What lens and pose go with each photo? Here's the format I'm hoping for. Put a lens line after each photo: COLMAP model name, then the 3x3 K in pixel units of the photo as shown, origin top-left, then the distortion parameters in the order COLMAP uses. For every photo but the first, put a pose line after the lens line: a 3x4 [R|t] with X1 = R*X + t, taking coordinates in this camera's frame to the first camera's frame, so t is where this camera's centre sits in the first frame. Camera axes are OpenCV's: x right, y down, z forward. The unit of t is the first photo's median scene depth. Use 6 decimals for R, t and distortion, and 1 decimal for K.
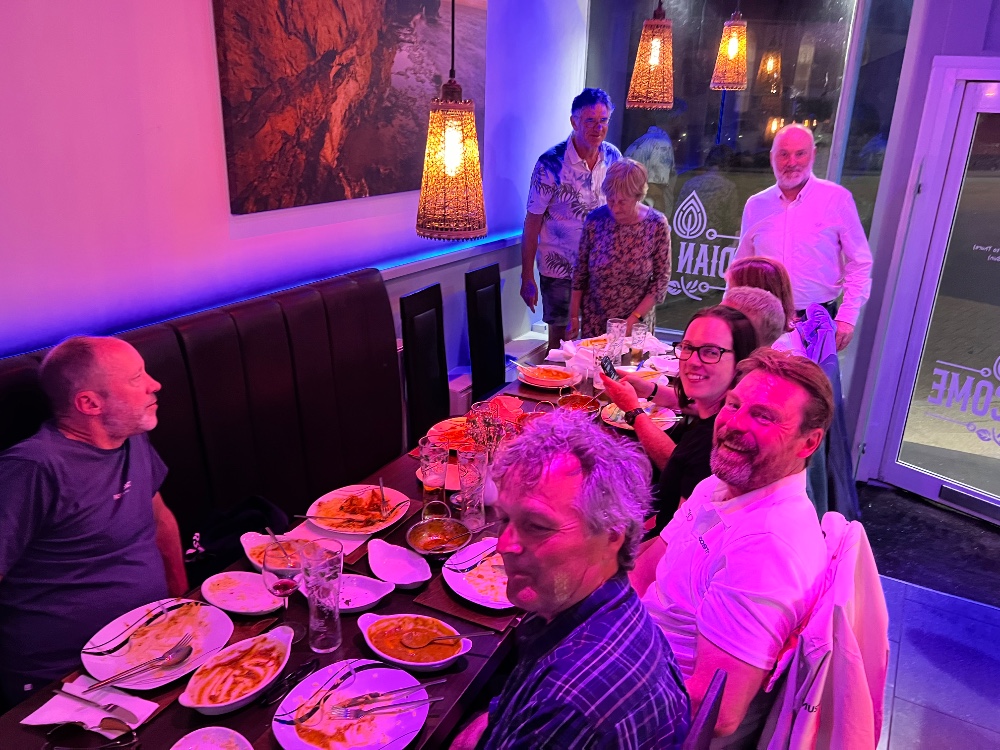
lens RADIAL K [[739.3, 0, 499.9], [0, 739.3, 376.0], [0, 0, 1]] dist [-0.006627, -0.007927]
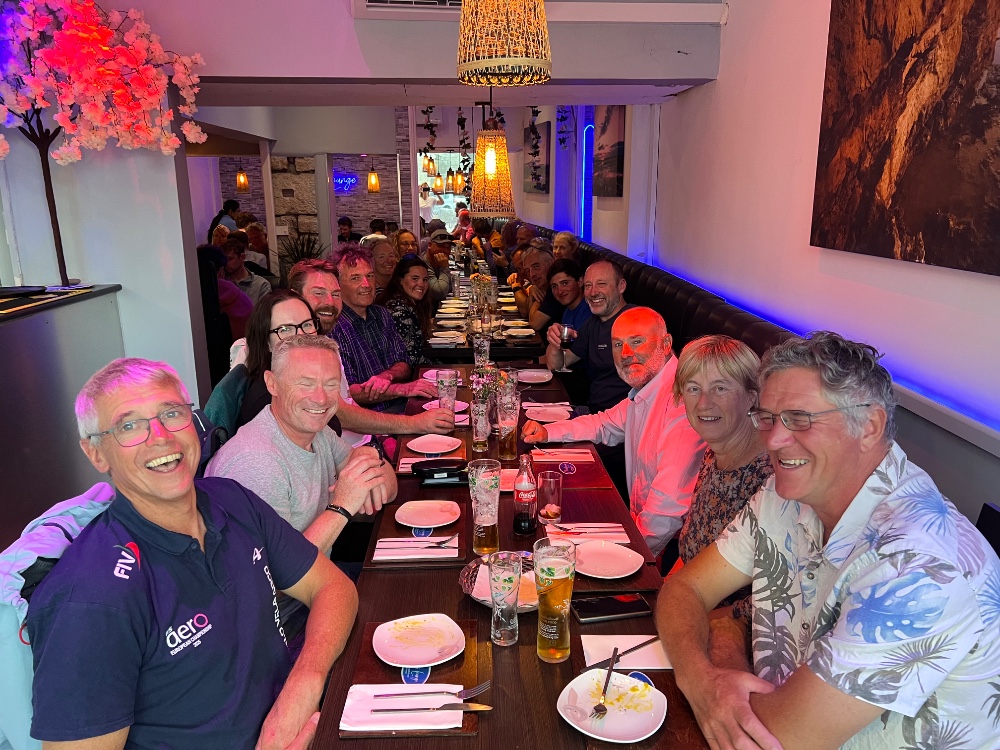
lens RADIAL K [[739.3, 0, 498.2], [0, 739.3, 377.1], [0, 0, 1]] dist [-0.006627, -0.007927]
pose [[-0.843489, 0.112963, -0.525133, 0.468217], [-0.198788, 0.842576, 0.500549, -0.428124], [0.499008, 0.526598, -0.688248, 1.395600]]
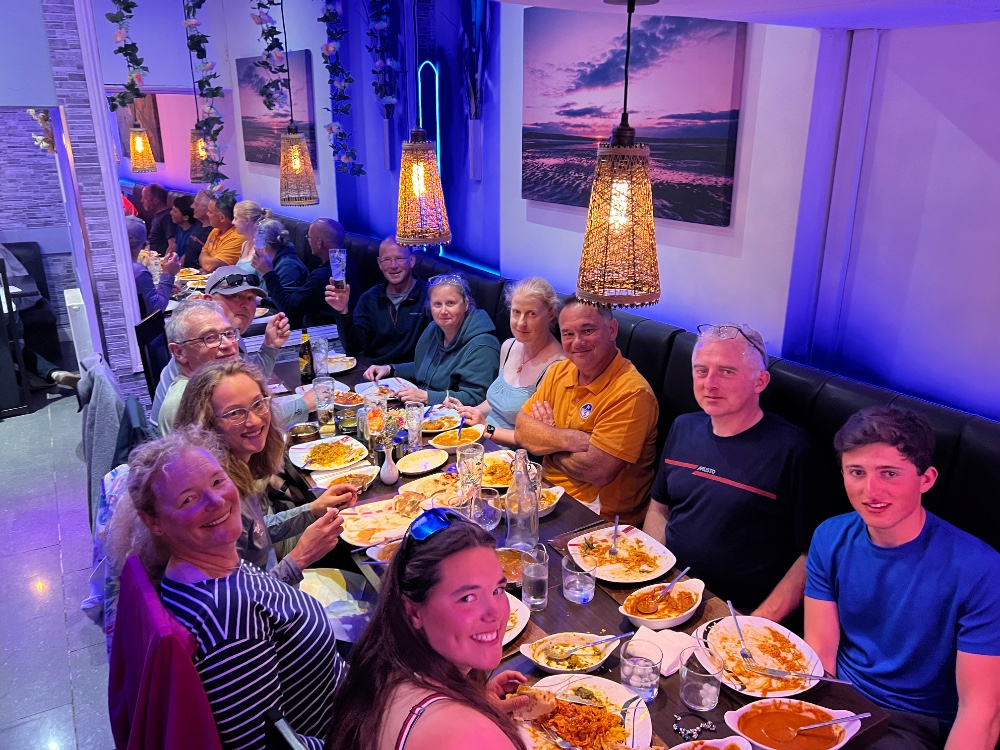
lens RADIAL K [[739.3, 0, 503.1], [0, 739.3, 374.6], [0, 0, 1]] dist [-0.006627, -0.007927]
pose [[-0.472215, 0.251780, -0.844760, 0.348433], [-0.317640, 0.845353, 0.429515, -0.319481], [0.822264, 0.471153, -0.319213, 1.008970]]
